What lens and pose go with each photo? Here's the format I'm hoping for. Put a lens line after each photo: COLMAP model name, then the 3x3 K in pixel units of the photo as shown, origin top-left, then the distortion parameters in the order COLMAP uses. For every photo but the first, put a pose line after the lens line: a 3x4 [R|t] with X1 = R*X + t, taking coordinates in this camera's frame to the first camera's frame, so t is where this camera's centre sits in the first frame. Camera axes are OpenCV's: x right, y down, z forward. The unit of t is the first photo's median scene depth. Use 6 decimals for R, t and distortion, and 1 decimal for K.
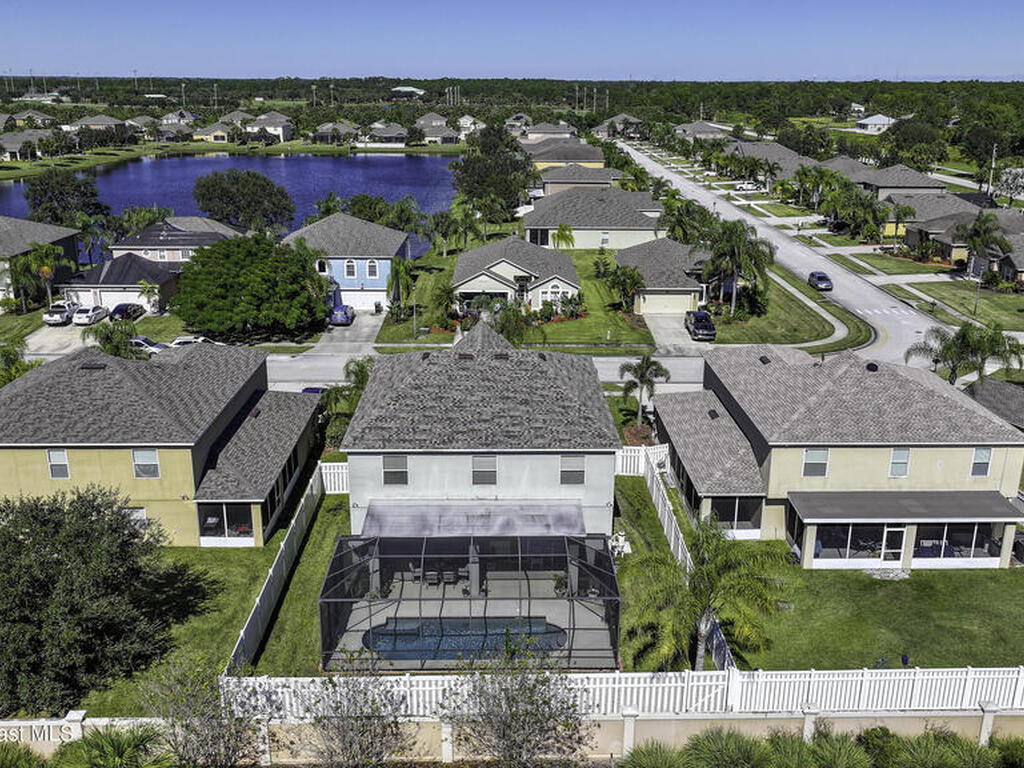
lens RADIAL K [[960.3, 0, 511.6], [0, 960.3, 388.8], [0, 0, 1]] dist [0.013110, 0.000000]
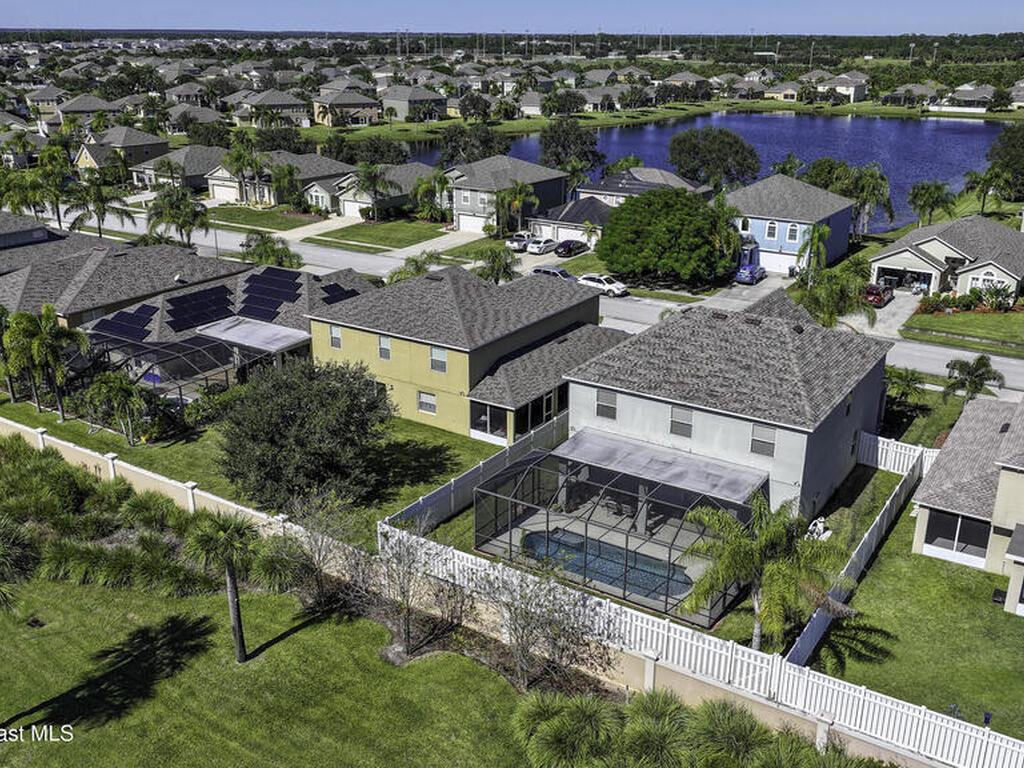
lens RADIAL K [[960.3, 0, 516.9], [0, 960.3, 380.0], [0, 0, 1]] dist [0.013110, 0.000000]
pose [[0.826397, 0.188473, -0.530609, 0.186647], [-0.171564, 0.981793, 0.081531, -0.007341], [0.536315, 0.023656, 0.843686, 0.009724]]
